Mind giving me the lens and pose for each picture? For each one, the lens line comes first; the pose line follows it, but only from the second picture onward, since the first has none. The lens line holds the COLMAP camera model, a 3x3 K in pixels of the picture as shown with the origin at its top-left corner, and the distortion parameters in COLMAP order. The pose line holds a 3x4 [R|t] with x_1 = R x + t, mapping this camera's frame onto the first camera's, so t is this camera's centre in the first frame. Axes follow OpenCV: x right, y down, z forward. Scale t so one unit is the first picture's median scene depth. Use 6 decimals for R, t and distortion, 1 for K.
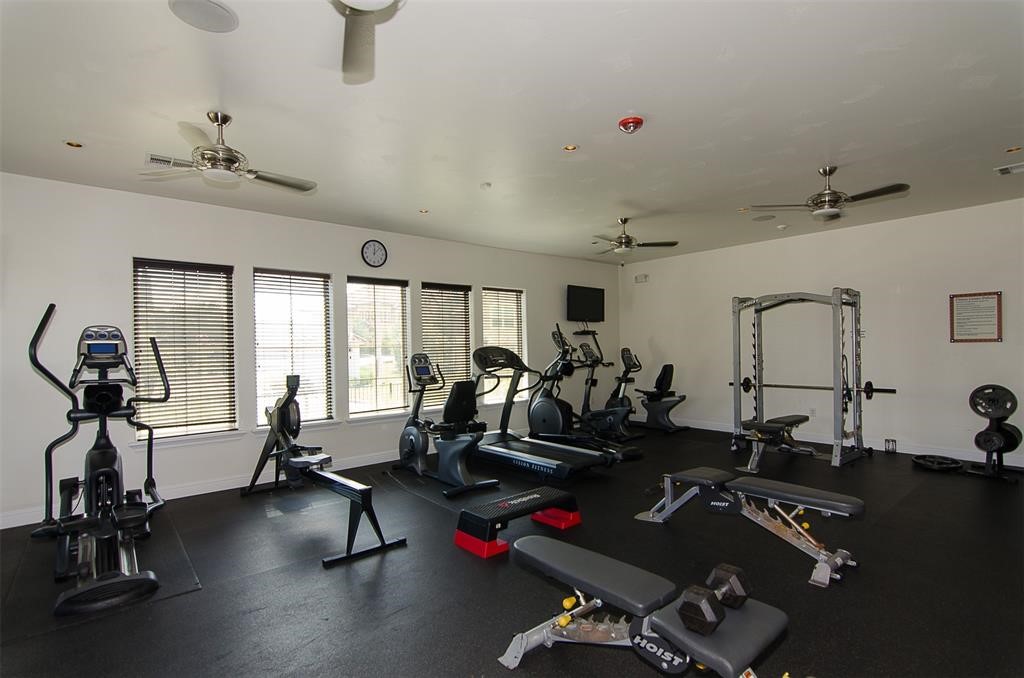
lens RADIAL K [[483.6, 0, 481.5], [0, 483.6, 344.3], [0, 0, 1]] dist [0.000184, -0.000004]
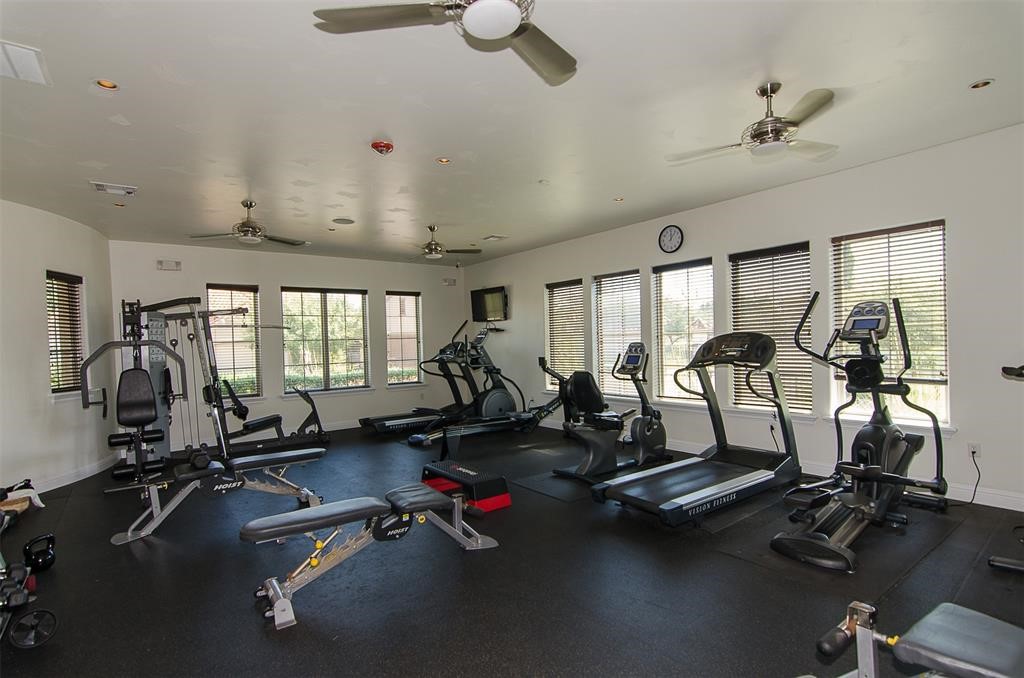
lens RADIAL K [[483.6, 0, 481.5], [0, 483.6, 344.3], [0, 0, 1]] dist [0.000184, -0.000004]
pose [[-0.063587, 0.030795, -0.997501, 0.311146], [0.037627, 0.998887, 0.028439, -0.009085], [0.997267, -0.035725, -0.064675, 0.280586]]
